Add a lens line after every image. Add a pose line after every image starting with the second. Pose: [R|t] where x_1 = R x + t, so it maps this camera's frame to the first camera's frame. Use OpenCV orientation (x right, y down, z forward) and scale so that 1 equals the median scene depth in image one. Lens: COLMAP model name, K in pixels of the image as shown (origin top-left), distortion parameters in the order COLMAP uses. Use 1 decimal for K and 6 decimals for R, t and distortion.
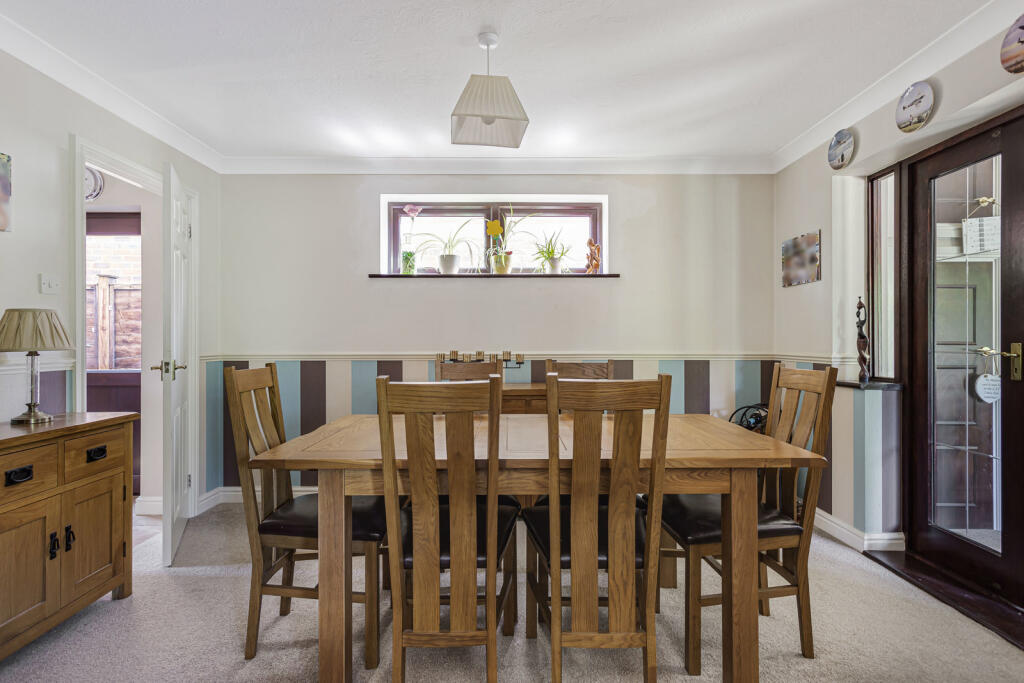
lens RADIAL K [[495.3, 0, 513.1], [0, 495.3, 340.1], [0, 0, 1]] dist [0.004601, 0.001258]
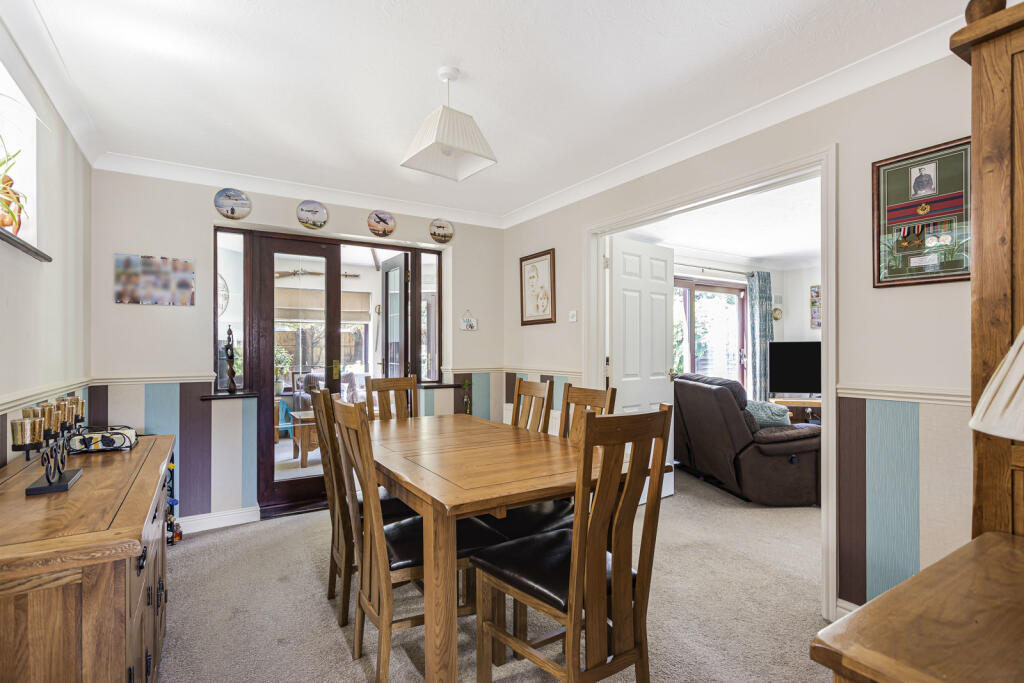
lens RADIAL K [[495.3, 0, 513.2], [0, 495.3, 345.0], [0, 0, 1]] dist [0.004601, 0.001258]
pose [[-0.524920, 0.005718, 0.851132, -0.726395], [0.003490, 0.999983, -0.004565, -0.028833], [-0.851144, 0.000574, -0.524932, 1.037705]]
